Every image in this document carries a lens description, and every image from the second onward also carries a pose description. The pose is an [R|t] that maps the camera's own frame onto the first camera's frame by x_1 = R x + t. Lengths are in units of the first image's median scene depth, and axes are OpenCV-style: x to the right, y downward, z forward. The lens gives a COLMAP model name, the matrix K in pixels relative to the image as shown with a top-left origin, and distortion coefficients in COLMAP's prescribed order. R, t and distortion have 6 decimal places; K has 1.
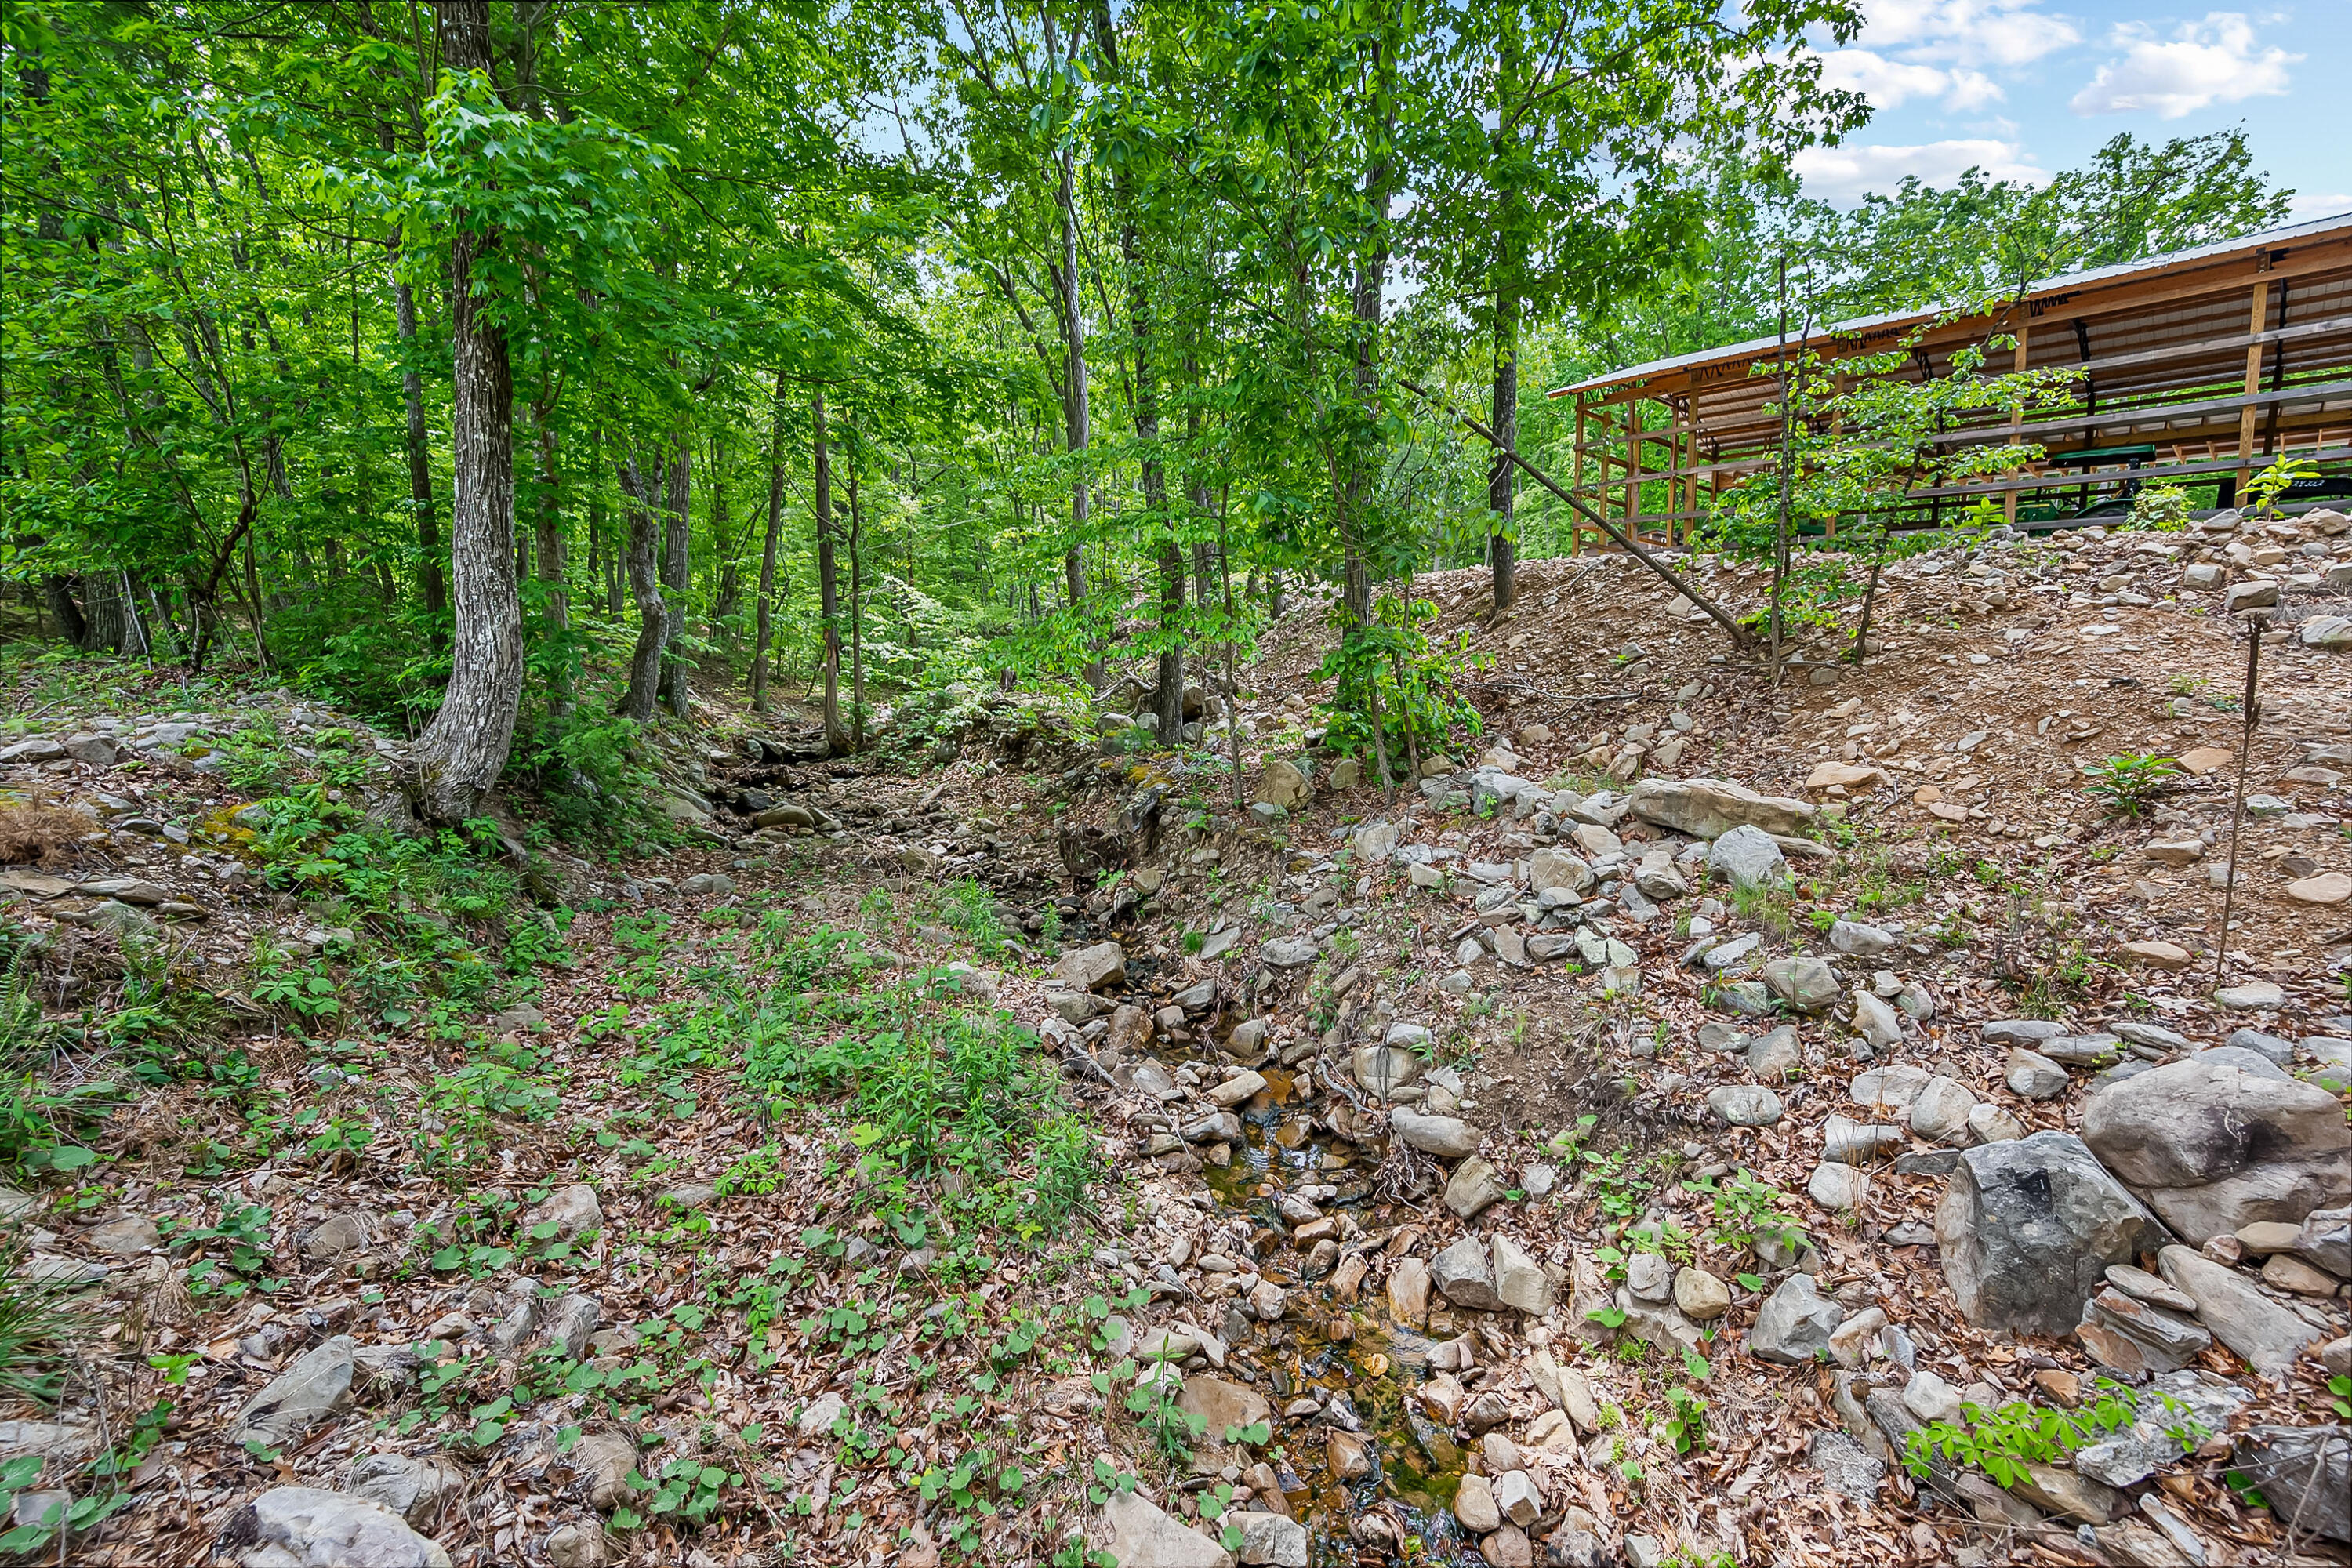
lens RADIAL K [[939.6, 0, 1170.2], [0, 939.6, 789.8], [0, 0, 1]] dist [0.004034, -0.000418]
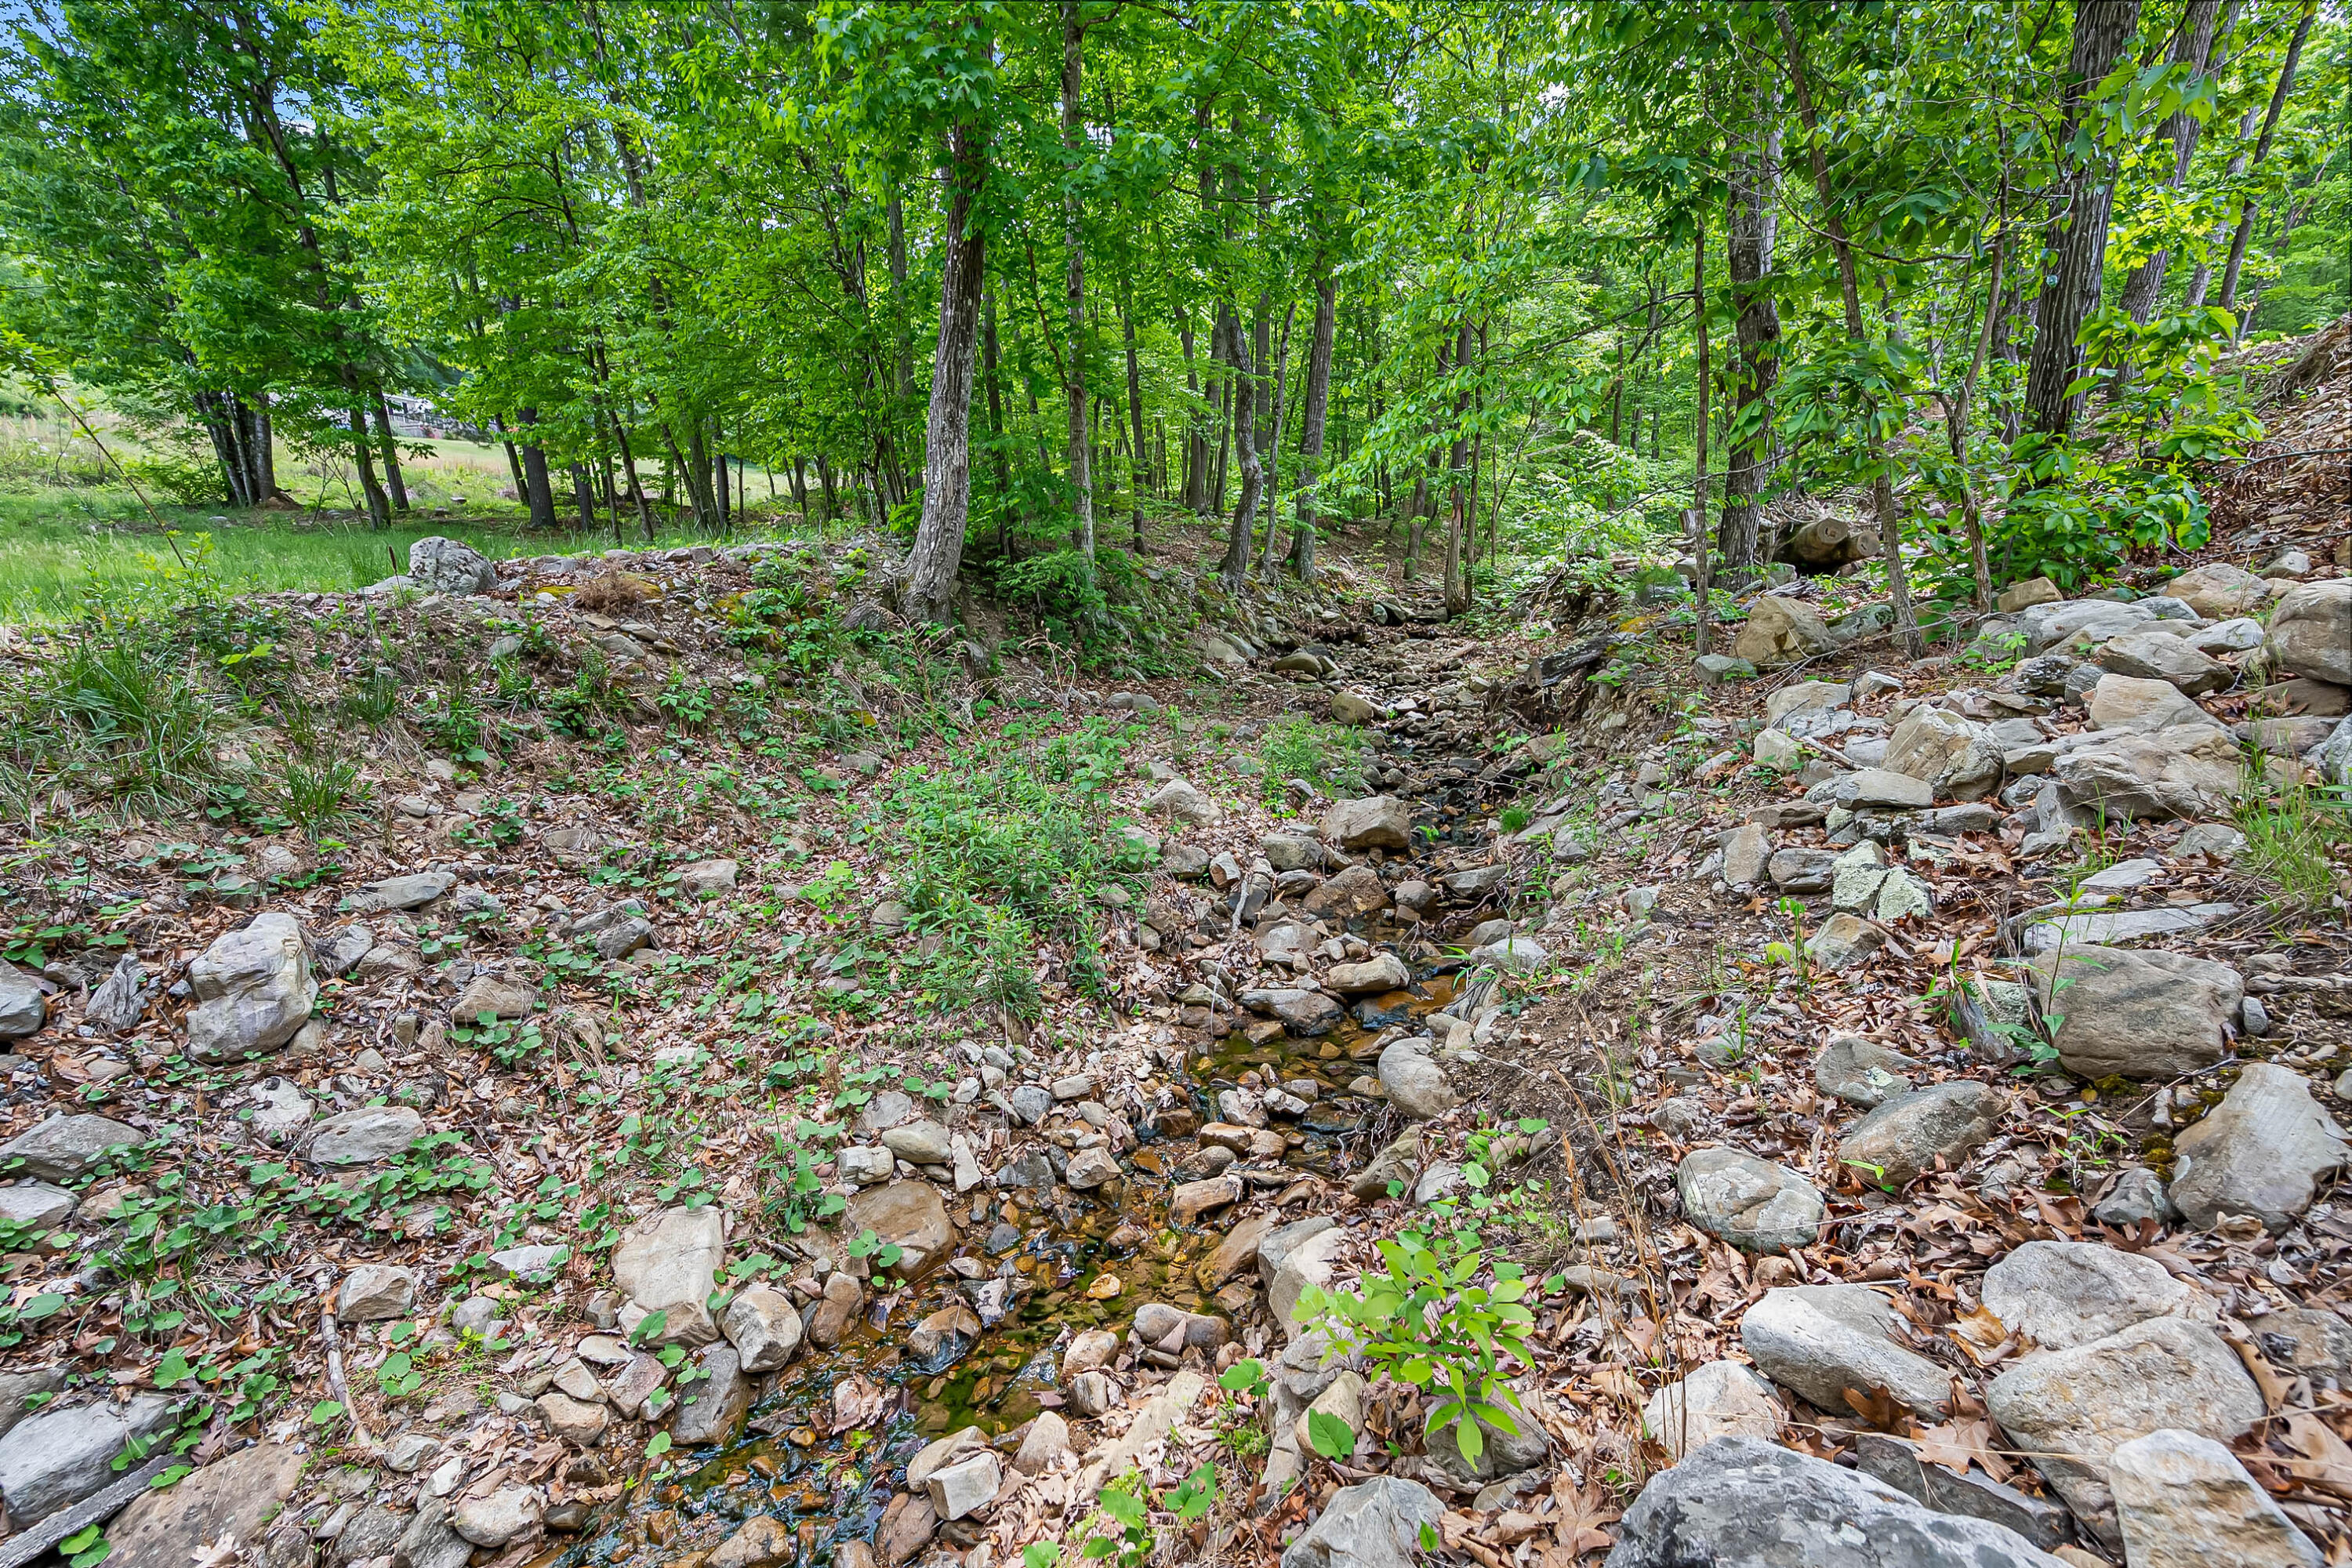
lens RADIAL K [[939.6, 0, 1175.3], [0, 939.6, 783.3], [0, 0, 1]] dist [0.004034, -0.000418]
pose [[0.704820, 0.137143, -0.696004, 0.650030], [-0.063081, 0.989364, 0.131068, 0.087384], [0.706576, -0.048475, 0.705975, 0.456217]]
